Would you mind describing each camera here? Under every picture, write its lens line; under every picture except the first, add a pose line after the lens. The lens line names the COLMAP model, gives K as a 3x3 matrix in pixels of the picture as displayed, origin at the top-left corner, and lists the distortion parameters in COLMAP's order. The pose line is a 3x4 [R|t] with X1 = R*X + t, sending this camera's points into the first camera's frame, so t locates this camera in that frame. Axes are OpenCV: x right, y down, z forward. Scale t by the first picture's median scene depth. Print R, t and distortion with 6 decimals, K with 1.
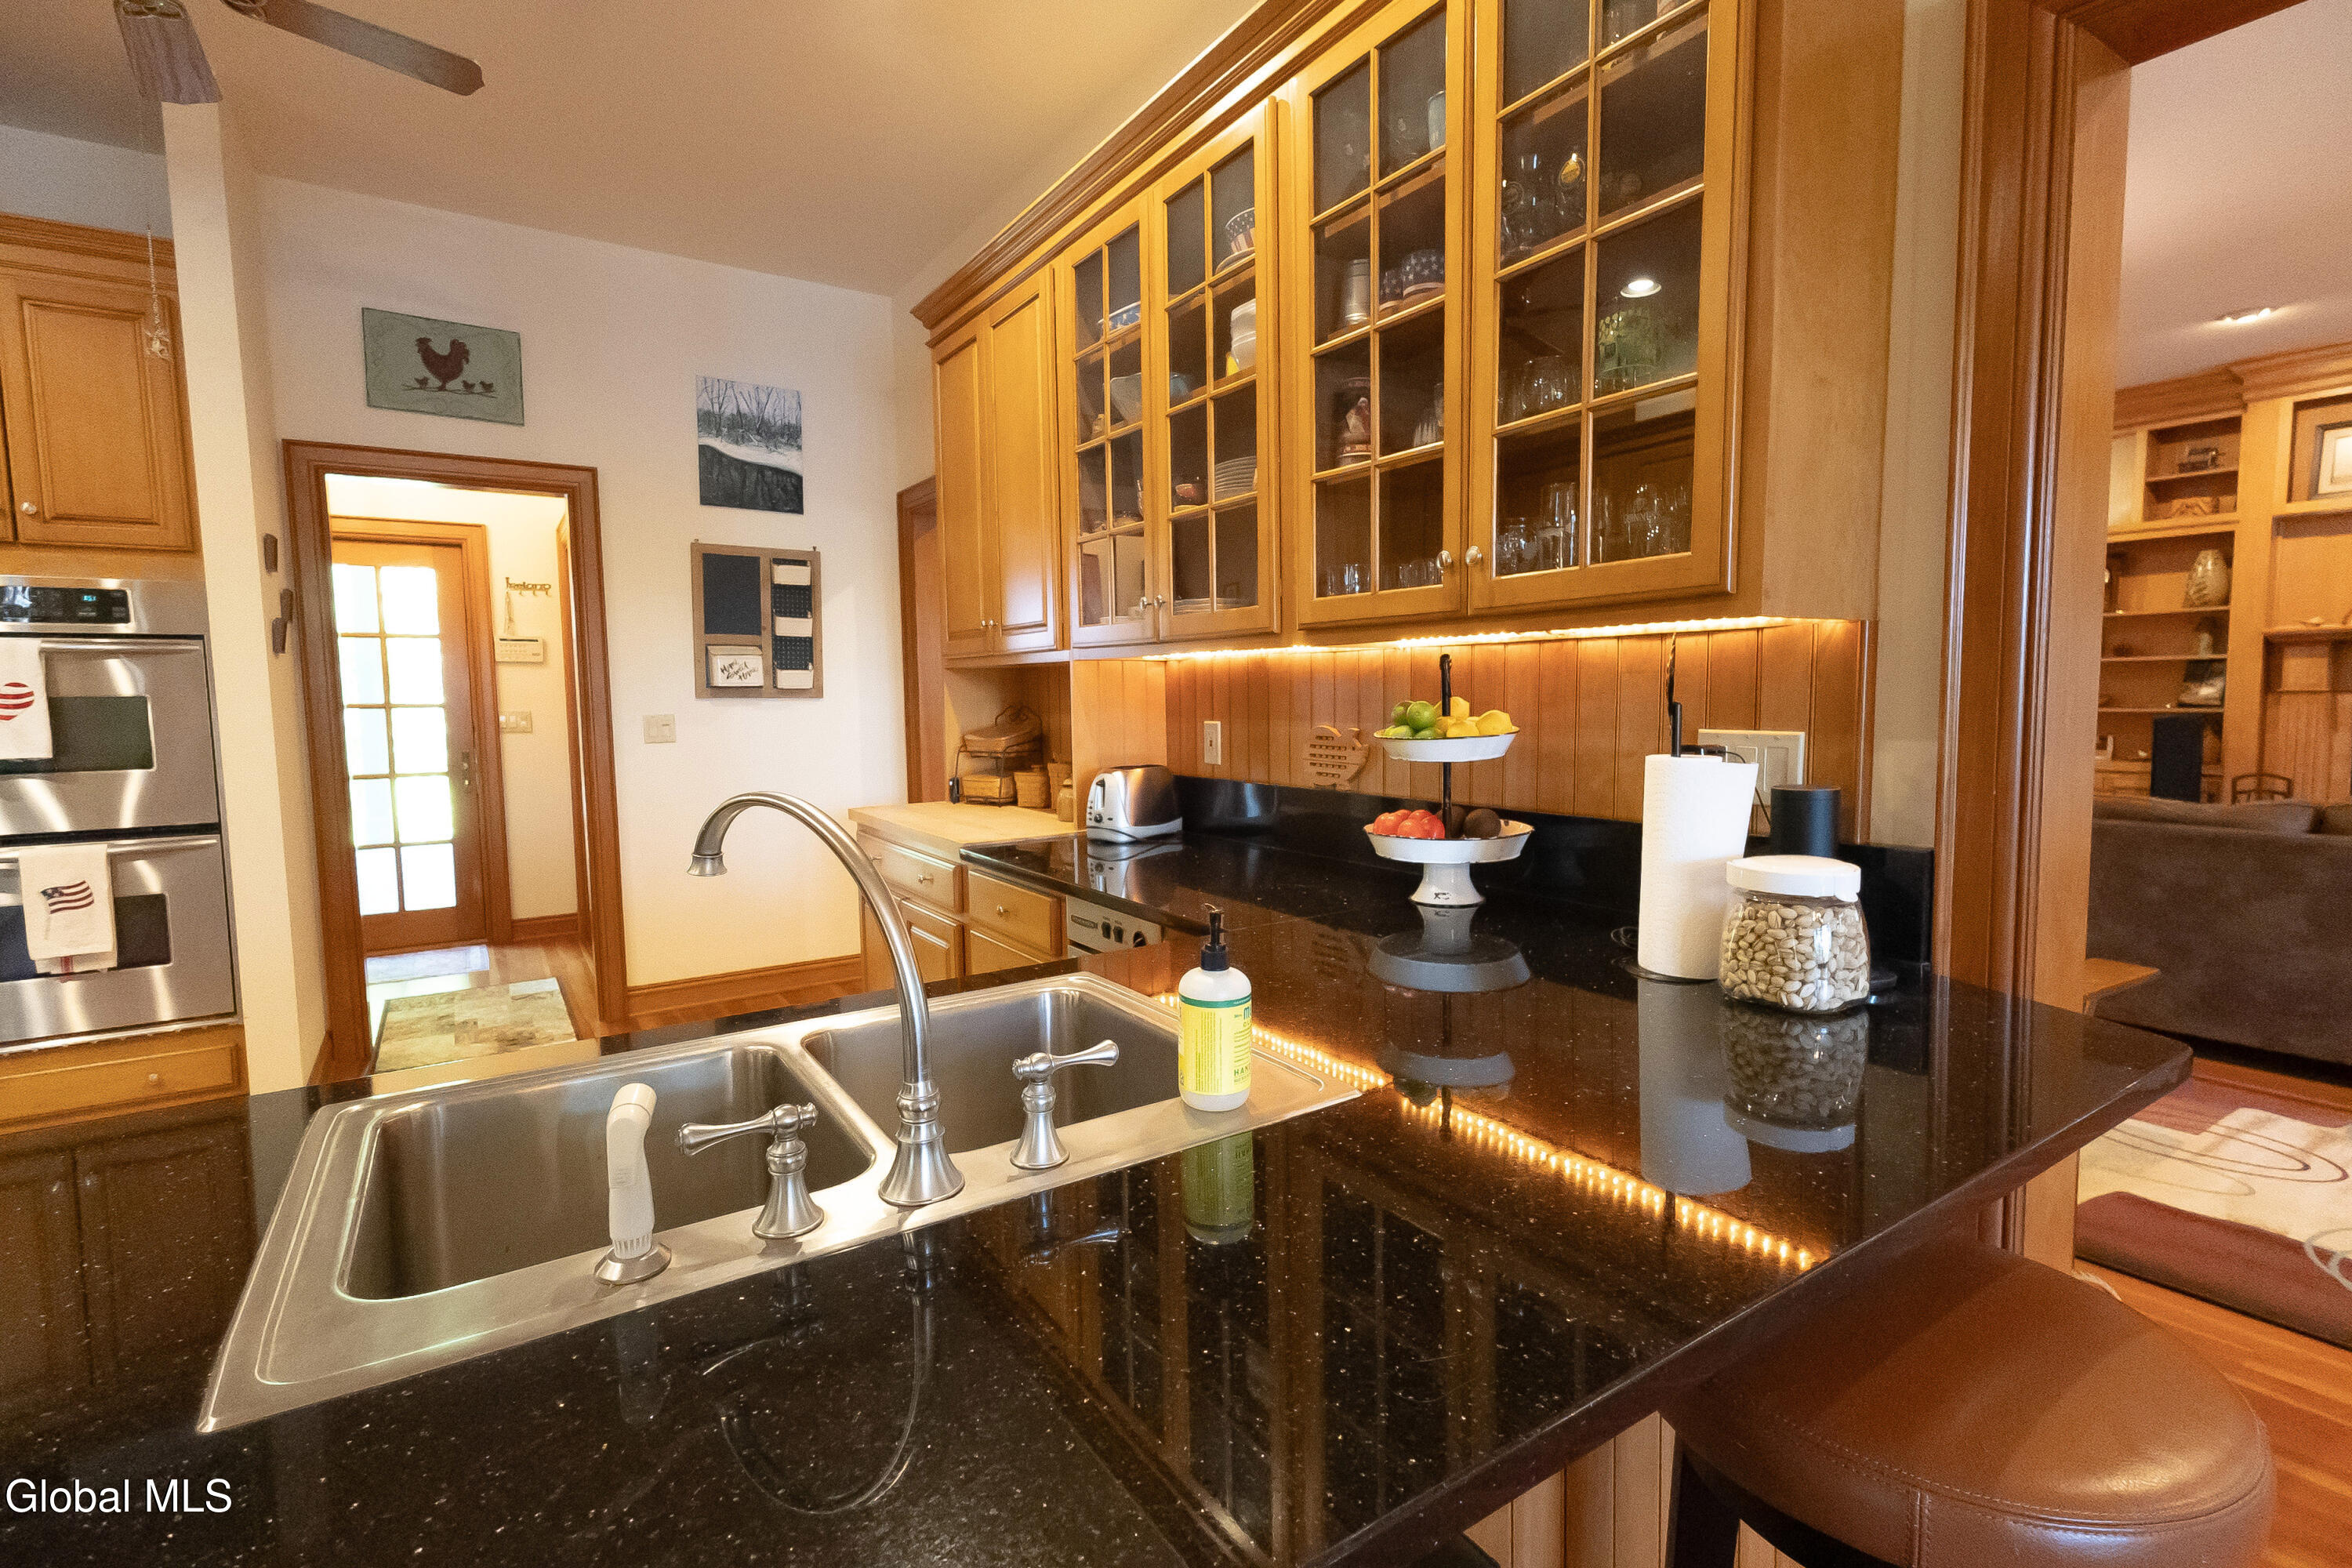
lens RADIAL K [[1084.1, 0, 1162.7], [0, 1084.1, 775.2], [0, 0, 1]] dist [0.026975, -0.005743]
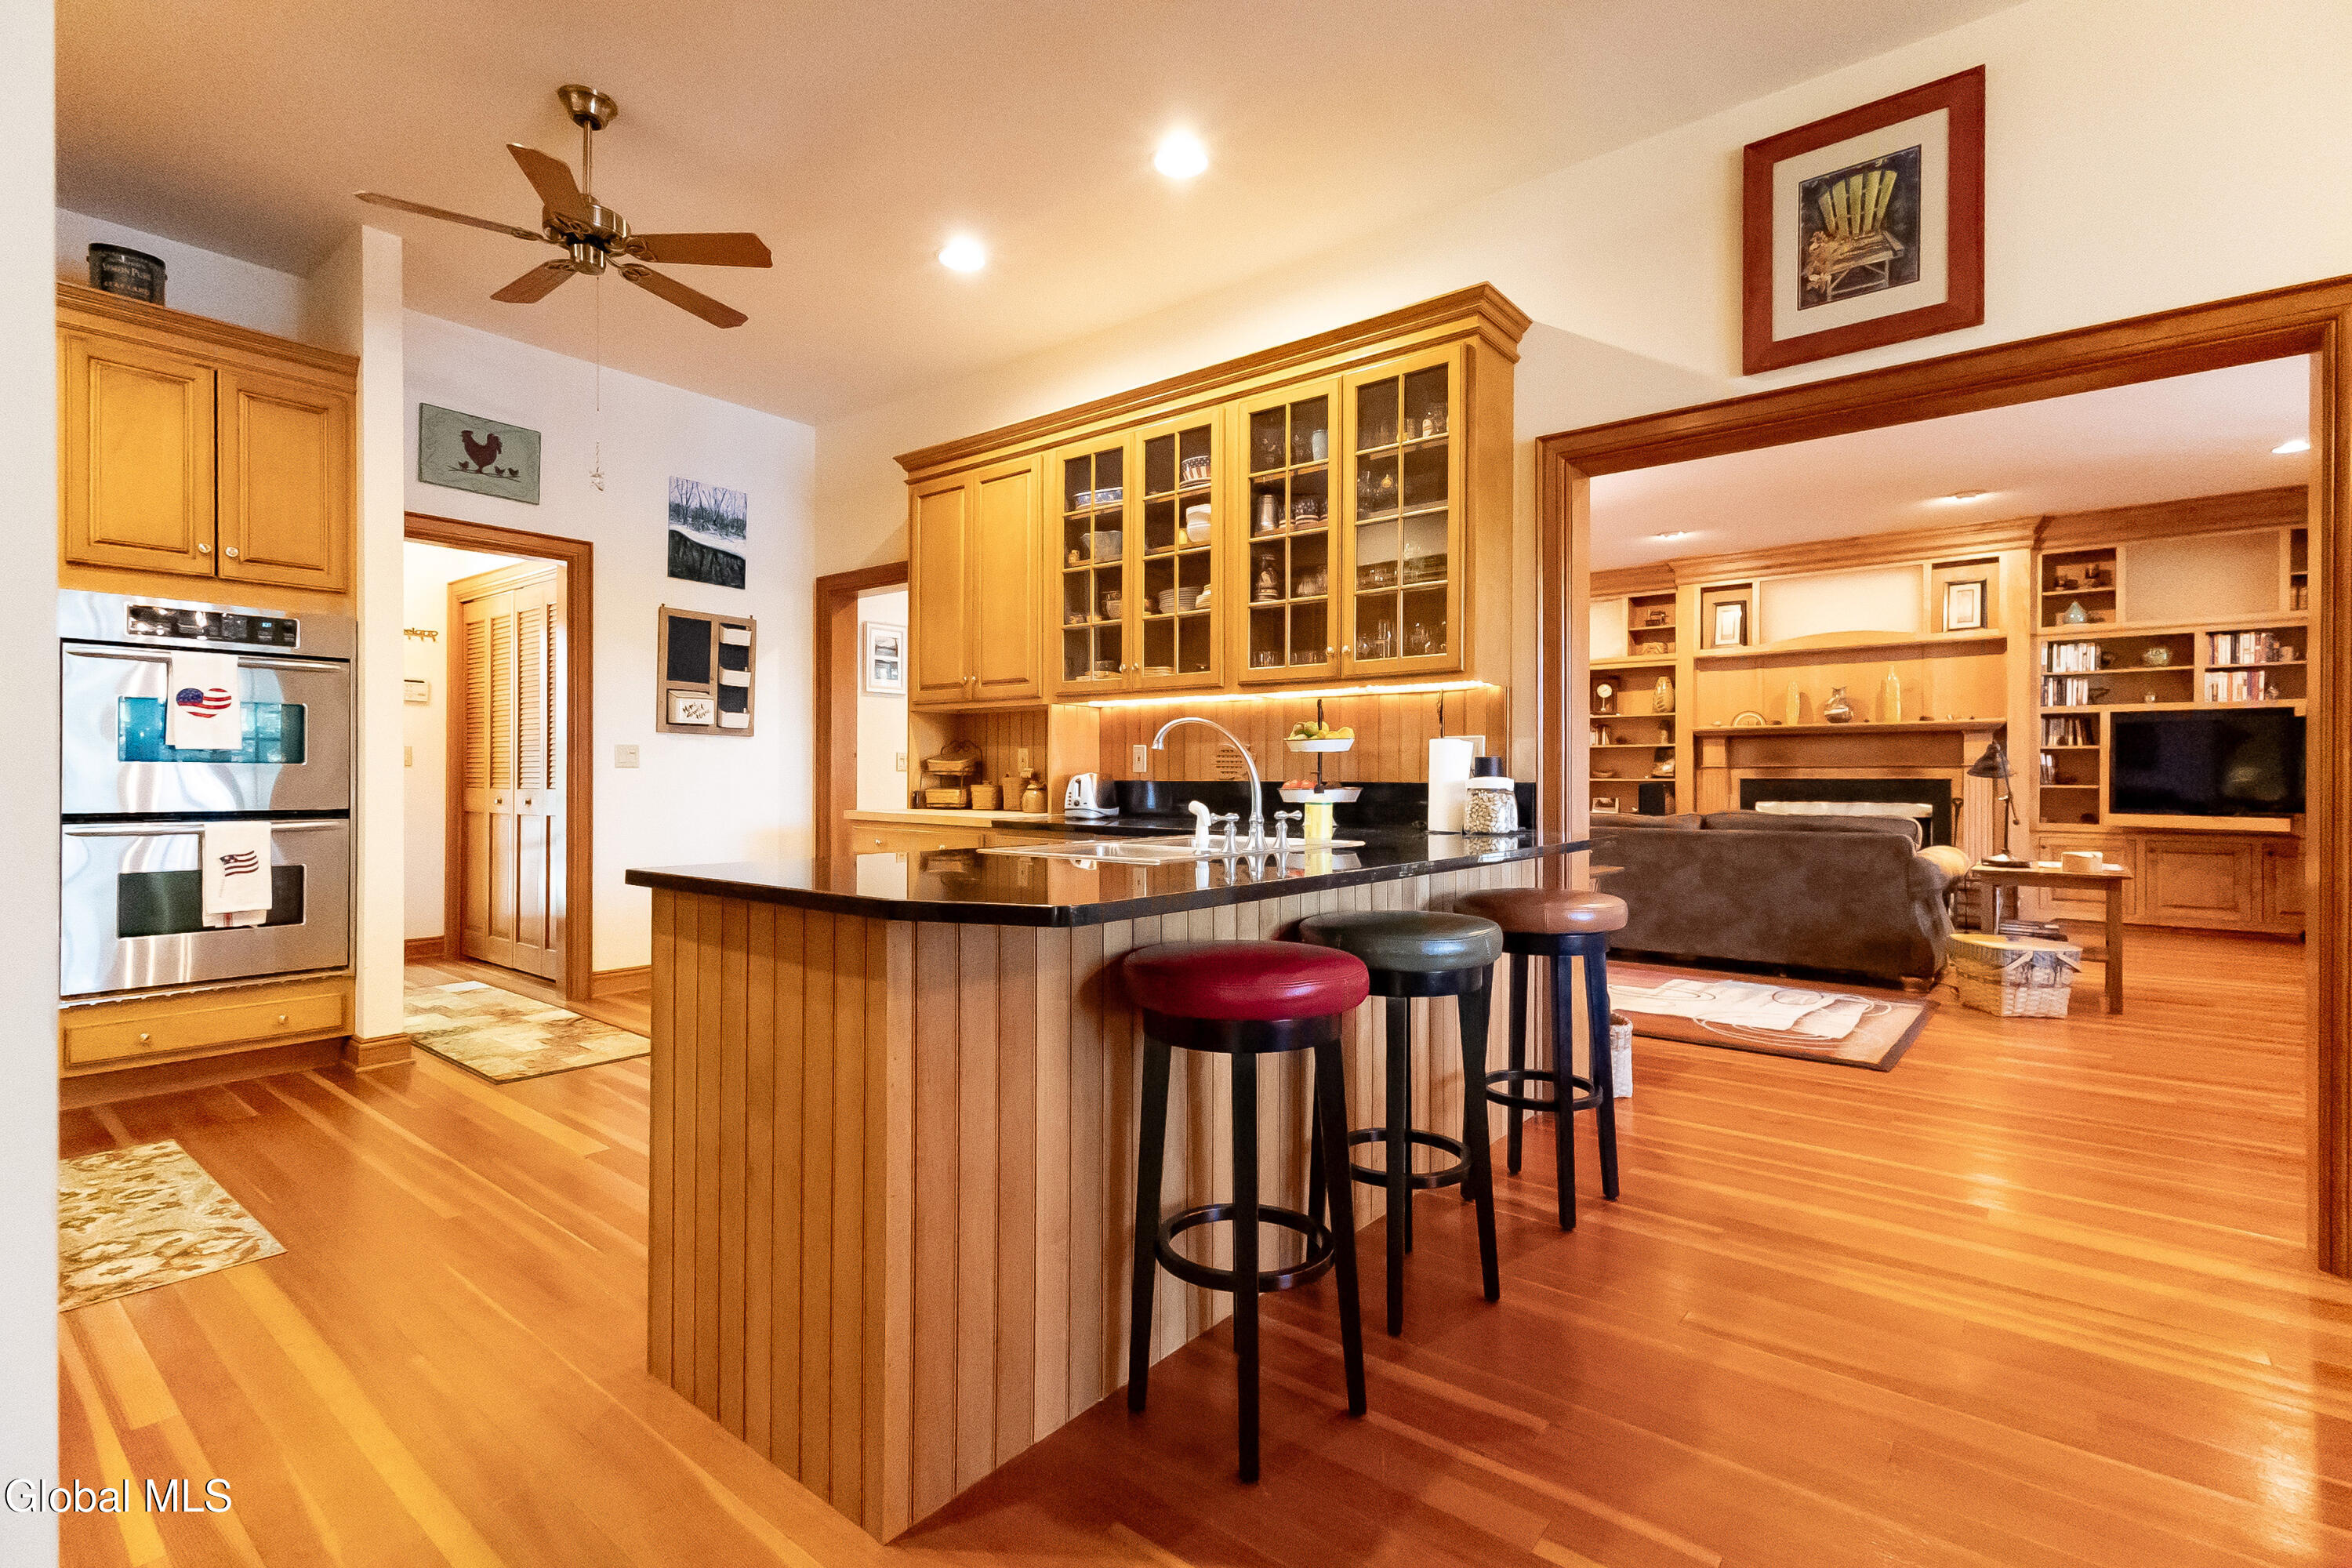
lens RADIAL K [[1084.1, 0, 1170.2], [0, 1084.1, 774.1], [0, 0, 1]] dist [0.026975, -0.005743]
pose [[0.951743, 0.020057, 0.306240, -0.384713], [0.005211, 0.996662, -0.081472, 0.117936], [-0.306852, 0.079137, 0.948462, -0.494416]]
